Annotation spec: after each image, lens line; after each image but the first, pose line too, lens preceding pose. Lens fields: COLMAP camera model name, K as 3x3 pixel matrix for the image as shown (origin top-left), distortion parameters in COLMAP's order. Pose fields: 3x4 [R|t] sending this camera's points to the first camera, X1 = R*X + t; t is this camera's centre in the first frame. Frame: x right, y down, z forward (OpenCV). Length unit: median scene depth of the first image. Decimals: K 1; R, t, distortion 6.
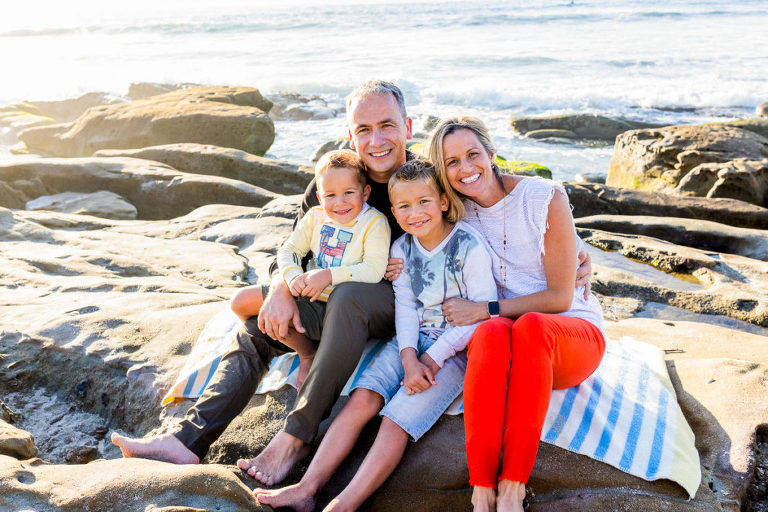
lens RADIAL K [[748.1, 0, 384.0], [0, 748.1, 256.0], [0, 0, 1]] dist [0.000080, -0.007008]
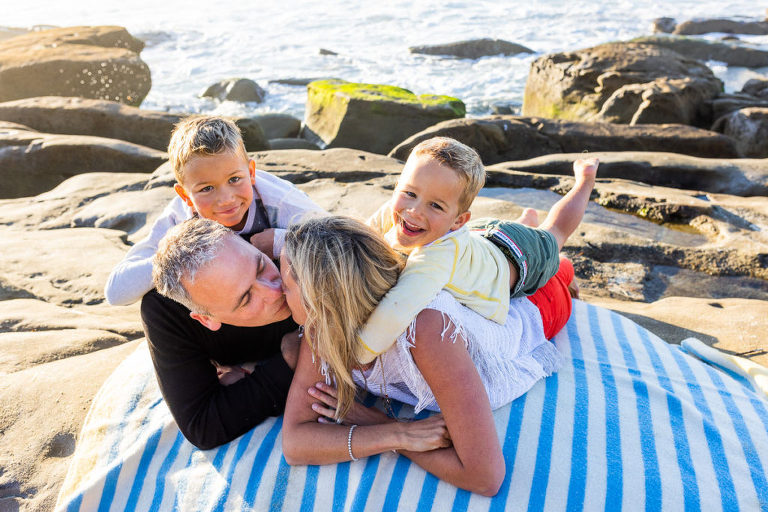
lens RADIAL K [[734.1, 0, 390.3], [0, 734.1, 252.3], [0, 0, 1]] dist [-0.000562, 0.002400]
pose [[0.984256, -0.091947, 0.150950, -0.039654], [0.078564, 0.992622, 0.092358, -0.038530], [-0.158329, -0.079045, 0.984217, 0.193148]]
